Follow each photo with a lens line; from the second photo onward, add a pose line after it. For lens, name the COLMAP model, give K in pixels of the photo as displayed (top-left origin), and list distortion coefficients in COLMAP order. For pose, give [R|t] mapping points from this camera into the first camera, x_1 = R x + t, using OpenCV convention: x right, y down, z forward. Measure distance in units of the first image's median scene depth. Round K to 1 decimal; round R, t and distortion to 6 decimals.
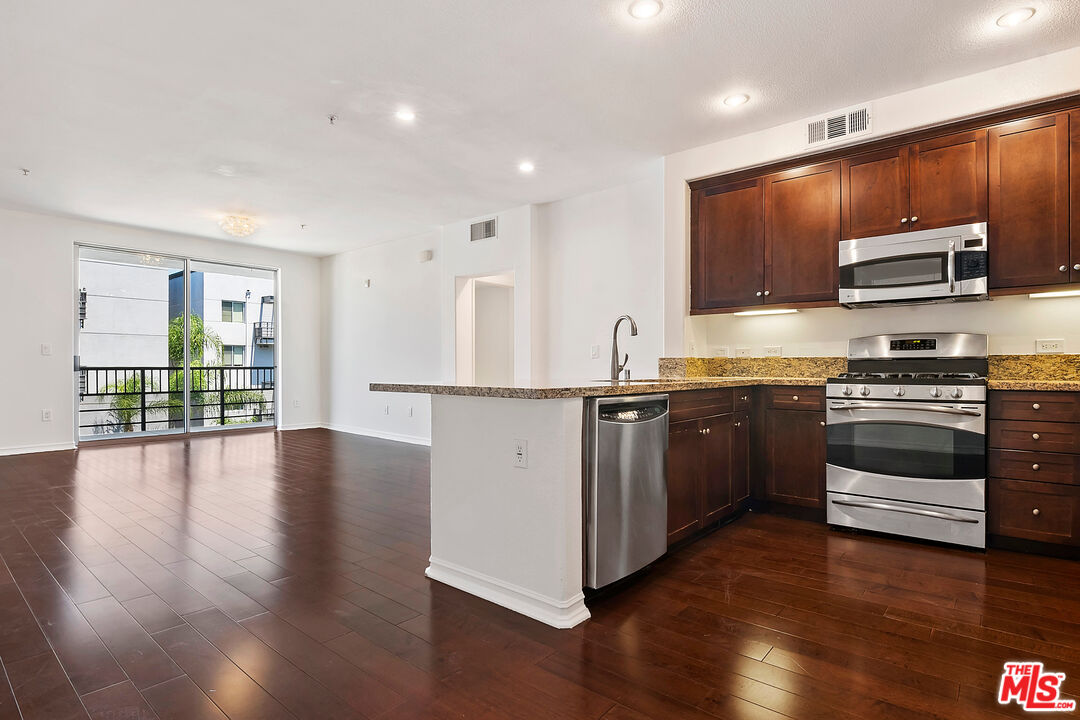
lens RADIAL K [[594.3, 0, 572.7], [0, 594.3, 355.5], [0, 0, 1]] dist [-0.004081, -0.008296]
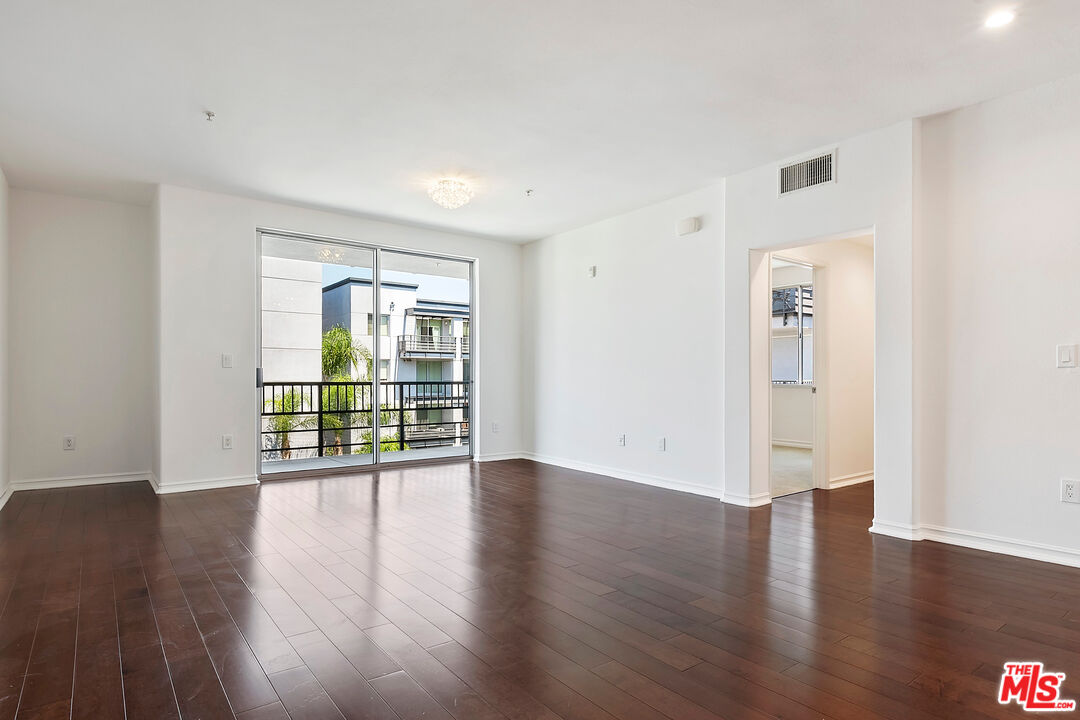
lens RADIAL K [[594.3, 0, 538.6], [0, 594.3, 369.0], [0, 0, 1]] dist [-0.004081, -0.008296]
pose [[0.976933, -0.006377, -0.213450, -0.239888], [0.006094, 0.999979, -0.001983, 0.003966], [0.213458, 0.000637, 0.976952, 0.234193]]
